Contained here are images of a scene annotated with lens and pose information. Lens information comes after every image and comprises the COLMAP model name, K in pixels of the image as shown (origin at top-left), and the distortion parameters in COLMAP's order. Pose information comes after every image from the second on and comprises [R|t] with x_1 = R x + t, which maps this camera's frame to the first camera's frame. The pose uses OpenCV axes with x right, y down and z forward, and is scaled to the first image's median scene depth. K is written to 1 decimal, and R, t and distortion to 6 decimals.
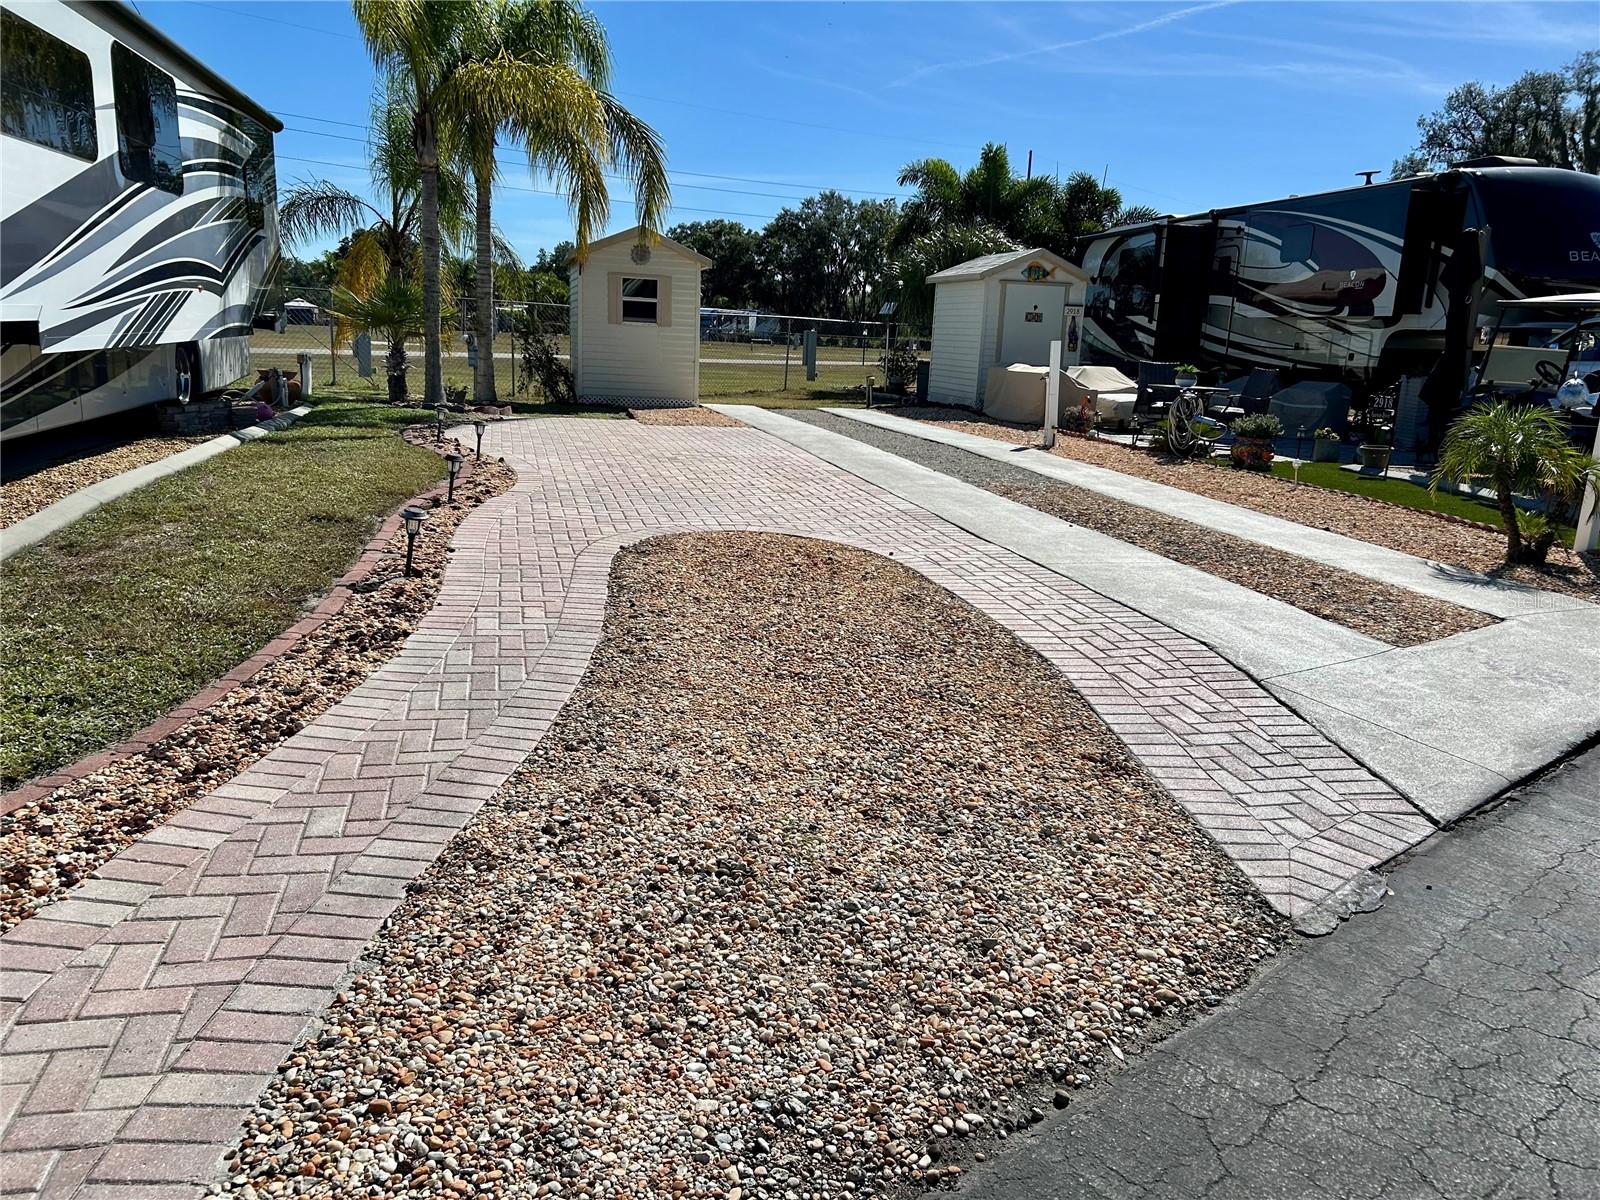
lens RADIAL K [[1243.9, 0, 800.0], [0, 1243.9, 600.0], [0, 0, 1]] dist [0.049627, -0.054868]
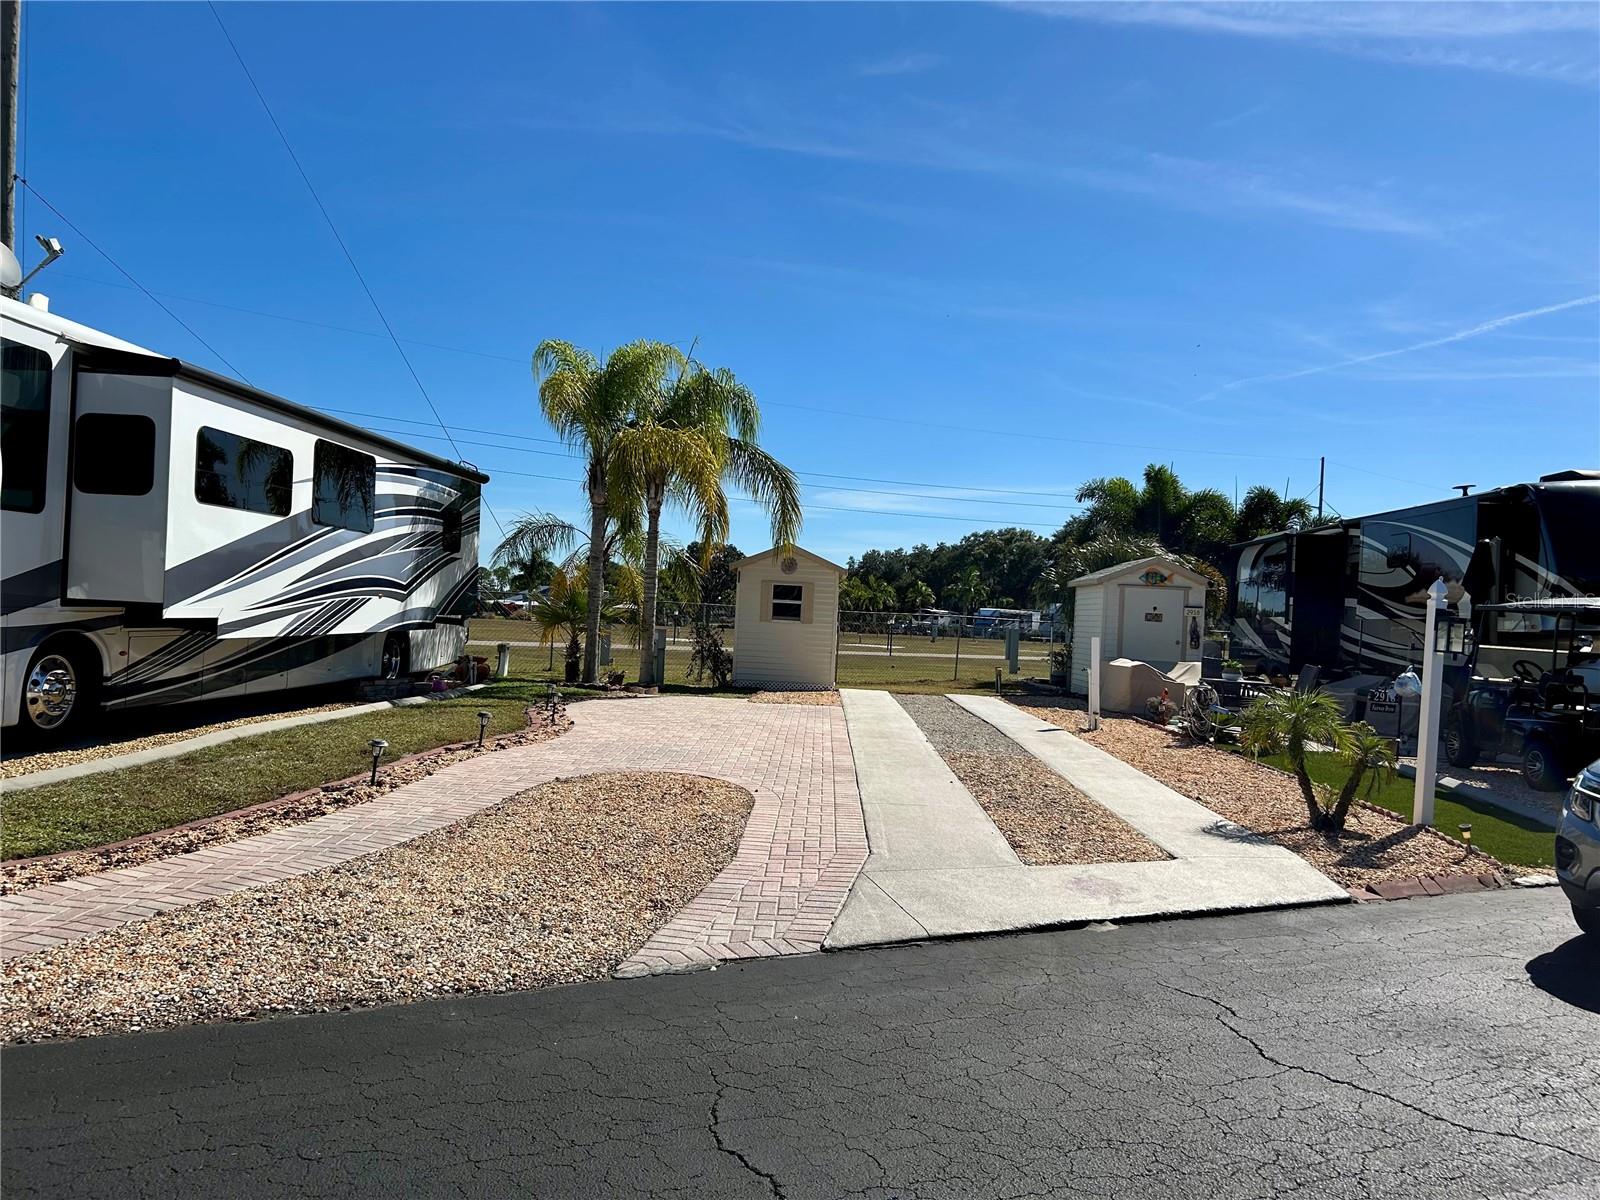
lens RADIAL K [[1243.9, 0, 800.0], [0, 1243.9, 600.0], [0, 0, 1]] dist [0.049627, -0.054868]
pose [[0.966424, -0.001173, -0.256951, 0.215169], [-0.059196, 0.972076, -0.227078, 0.028795], [0.250042, 0.234664, 0.939368, -0.122517]]
